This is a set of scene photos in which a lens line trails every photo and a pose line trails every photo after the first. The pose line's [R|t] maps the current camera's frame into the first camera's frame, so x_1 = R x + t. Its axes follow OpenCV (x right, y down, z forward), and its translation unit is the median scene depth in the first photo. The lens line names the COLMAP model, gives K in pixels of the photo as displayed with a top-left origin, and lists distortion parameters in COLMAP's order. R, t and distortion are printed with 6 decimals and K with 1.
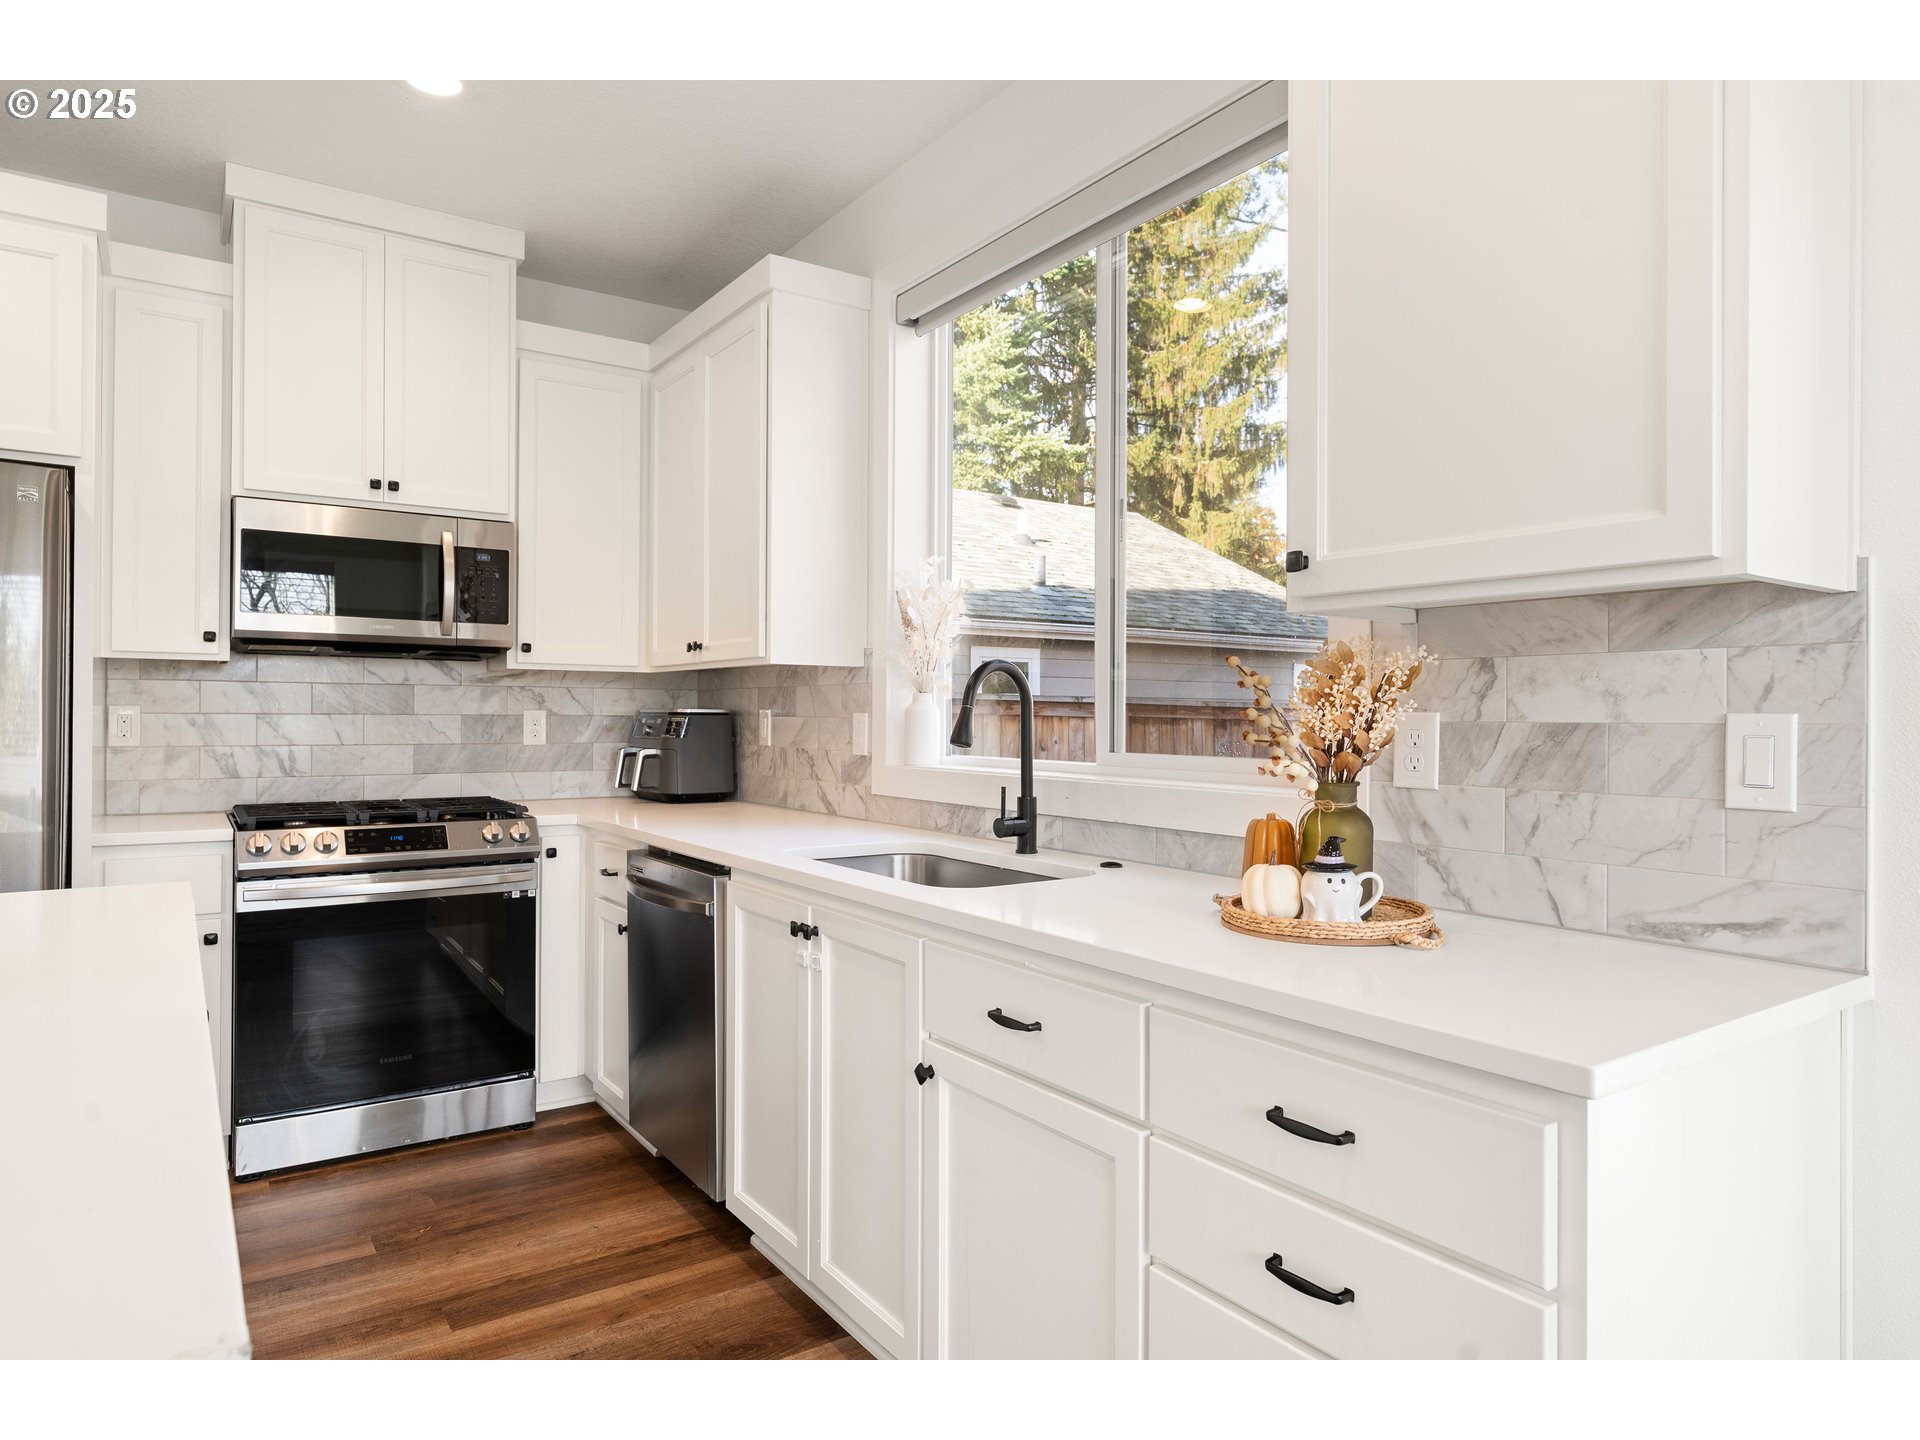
lens RADIAL K [[1144.5, 0, 955.5], [0, 1144.5, 714.1], [0, 0, 1]] dist [-0.004850, 0.006484]
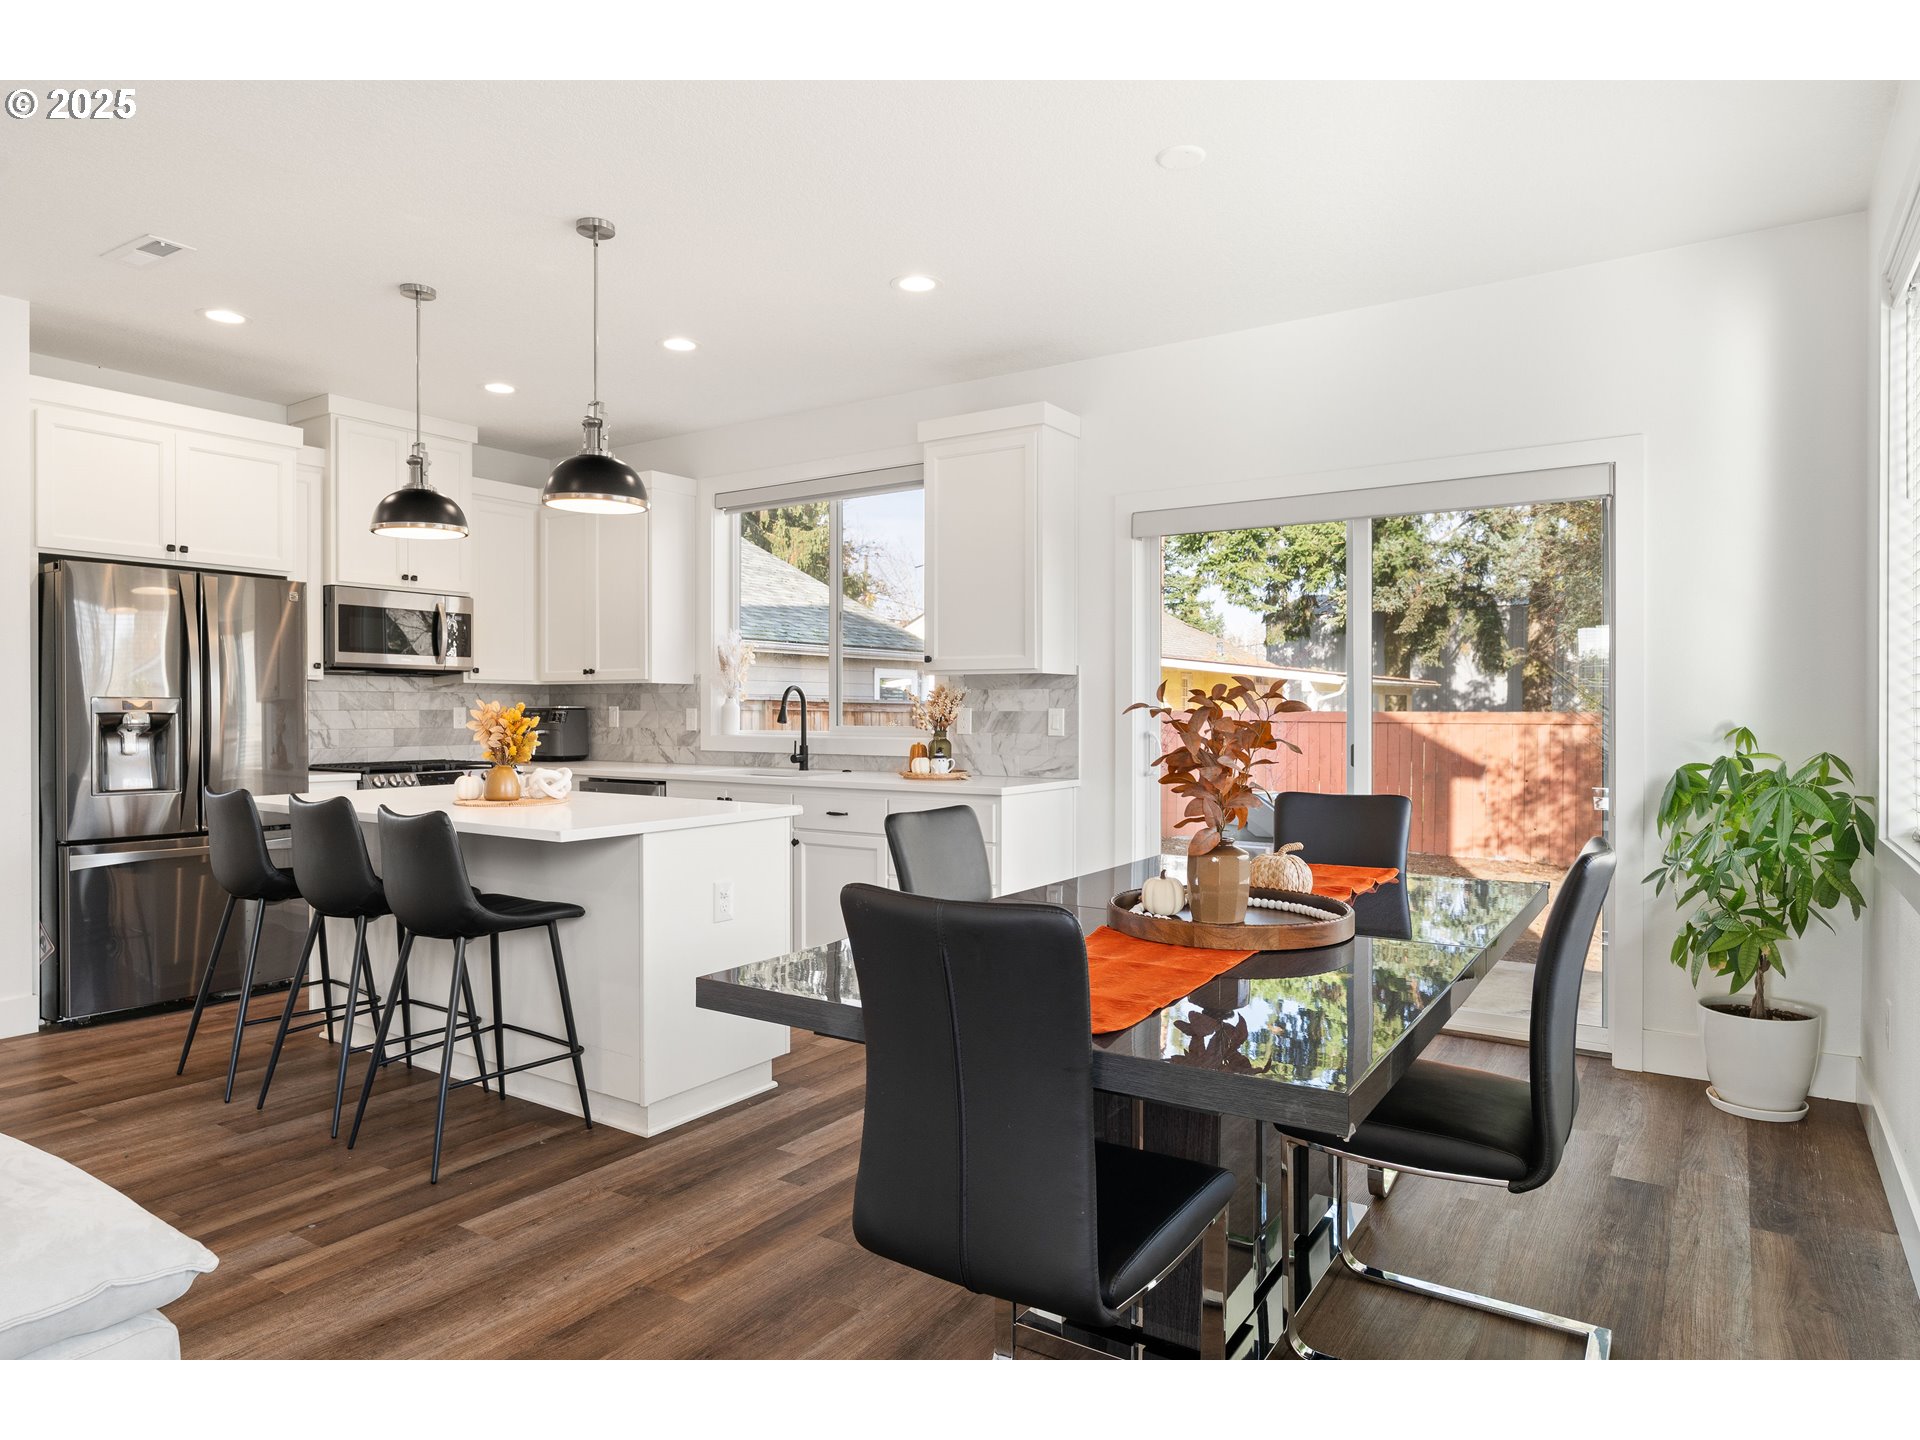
lens RADIAL K [[1159.4, 0, 955.4], [0, 1159.4, 723.6], [0, 0, 1]] dist [0.002108, 0.002349]
pose [[0.929097, -0.009218, 0.369722, -0.380008], [0.003522, 0.999865, 0.016078, -0.004782], [-0.369820, -0.013636, 0.929003, -0.929143]]
